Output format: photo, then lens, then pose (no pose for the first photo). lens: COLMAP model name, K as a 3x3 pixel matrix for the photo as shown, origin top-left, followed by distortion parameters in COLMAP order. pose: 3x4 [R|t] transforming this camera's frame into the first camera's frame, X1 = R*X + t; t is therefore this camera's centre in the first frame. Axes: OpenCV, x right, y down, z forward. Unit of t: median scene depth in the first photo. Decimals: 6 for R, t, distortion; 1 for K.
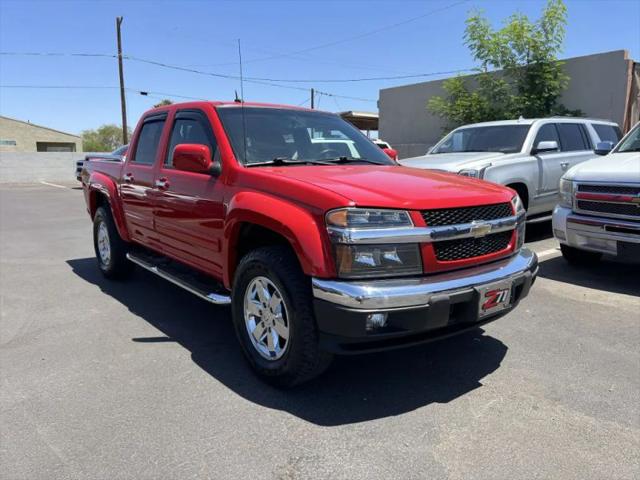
lens RADIAL K [[480.6, 0, 316.0], [0, 480.6, 239.5], [0, 0, 1]] dist [0.035081, -0.003397]
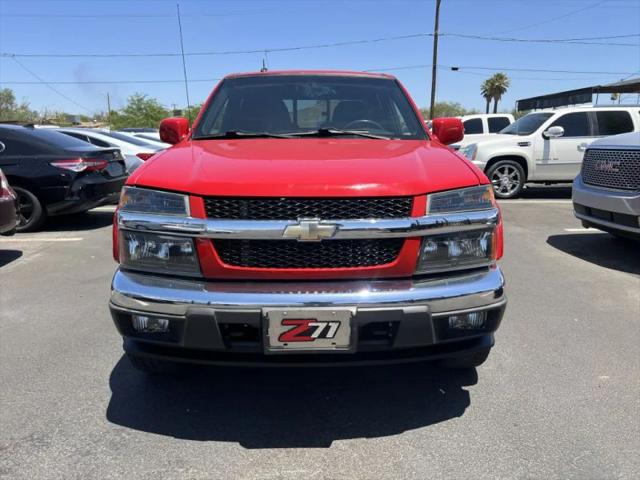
lens RADIAL K [[480.6, 0, 316.0], [0, 480.6, 239.5], [0, 0, 1]] dist [0.035081, -0.003397]
pose [[0.810482, 0.122706, -0.572767, 0.740210], [-0.095422, 0.992409, 0.077583, -0.062361], [0.577939, -0.008225, 0.816039, 0.426770]]
